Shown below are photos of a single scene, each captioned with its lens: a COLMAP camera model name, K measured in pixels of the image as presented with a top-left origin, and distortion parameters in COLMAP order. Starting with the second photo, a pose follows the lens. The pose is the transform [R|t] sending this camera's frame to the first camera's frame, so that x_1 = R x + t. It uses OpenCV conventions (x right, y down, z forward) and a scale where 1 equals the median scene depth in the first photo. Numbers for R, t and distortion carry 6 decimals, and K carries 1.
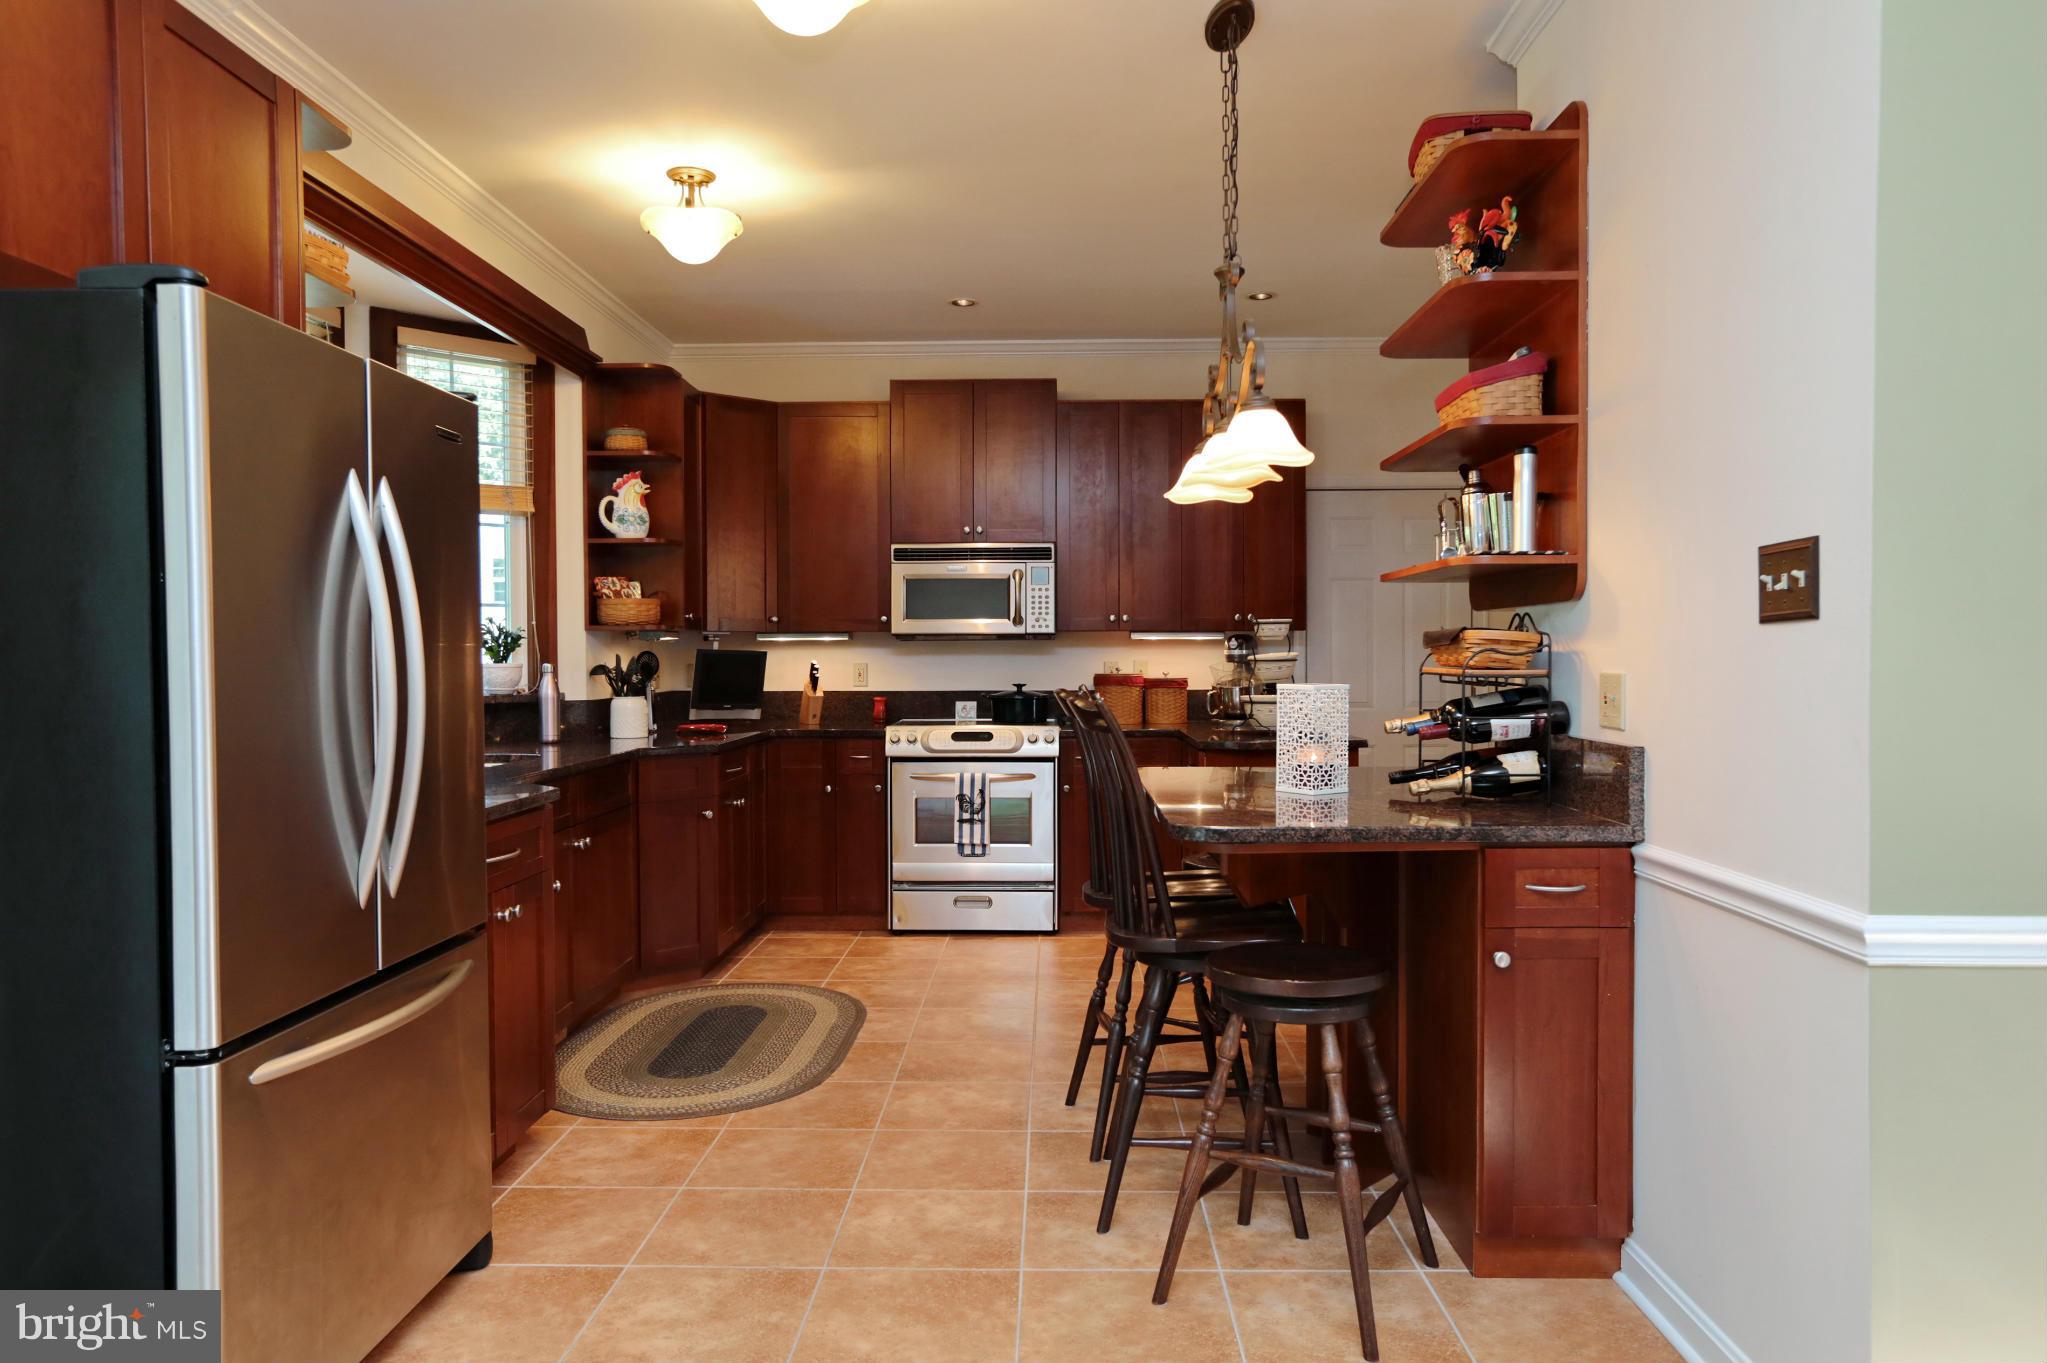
lens RADIAL K [[963.3, 0, 1028.5], [0, 963.3, 682.2], [0, 0, 1]] dist [-0.030726, 0.001516]
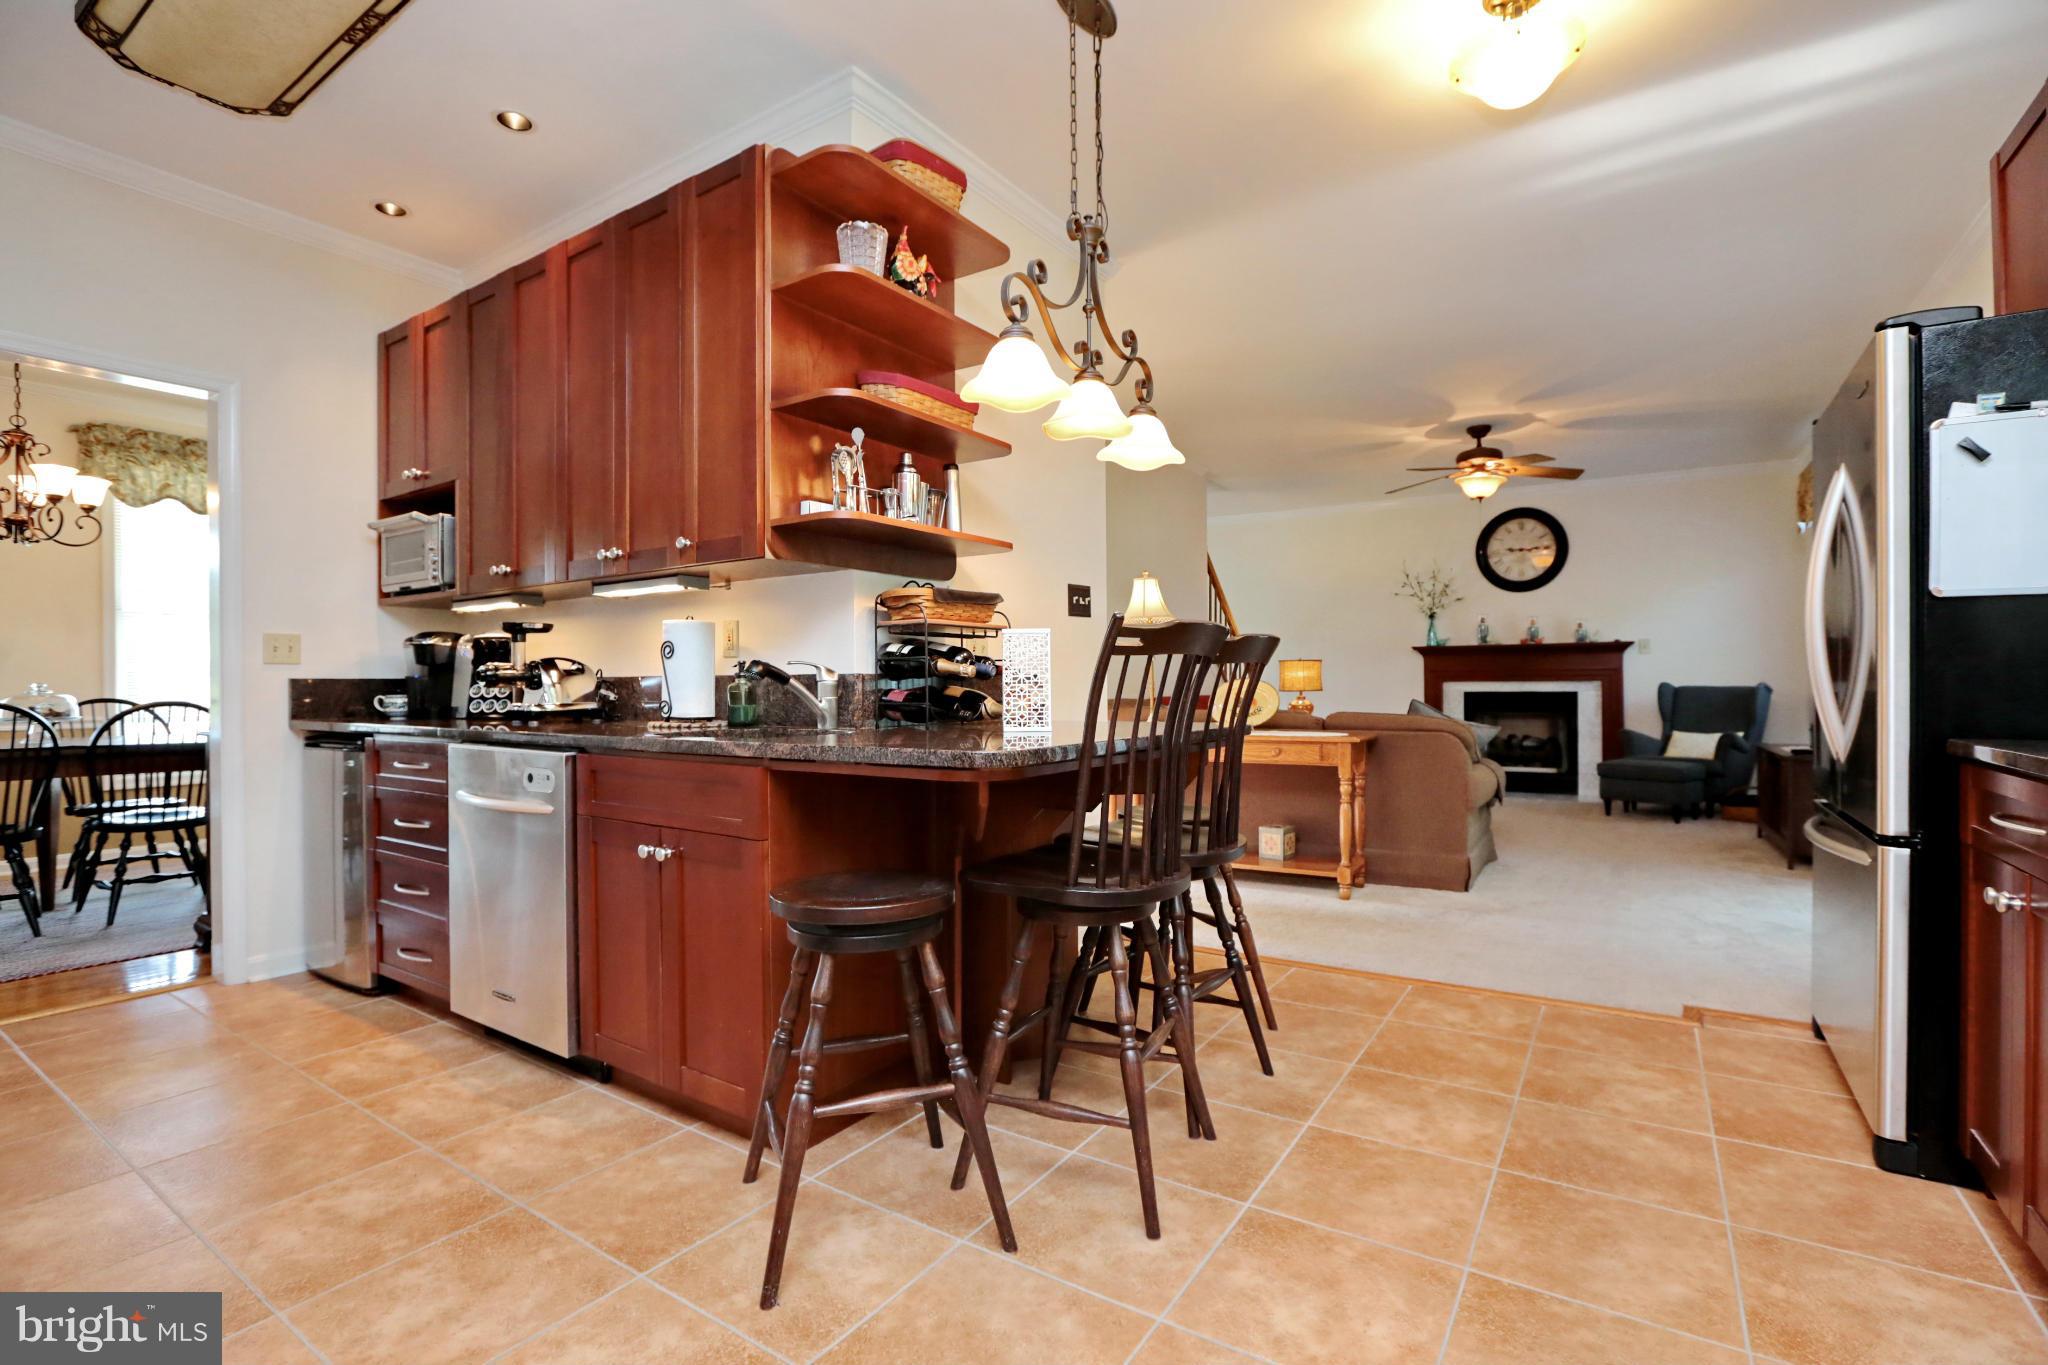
lens RADIAL K [[963.8, 0, 1033.2], [0, 963.8, 691.0], [0, 0, 1]] dist [-0.030726, 0.001516]
pose [[-0.829318, 0.008205, 0.558716, -0.353808], [0.013654, 0.999891, 0.005582, 0.078574], [-0.558609, 0.012258, -0.829340, 2.152563]]
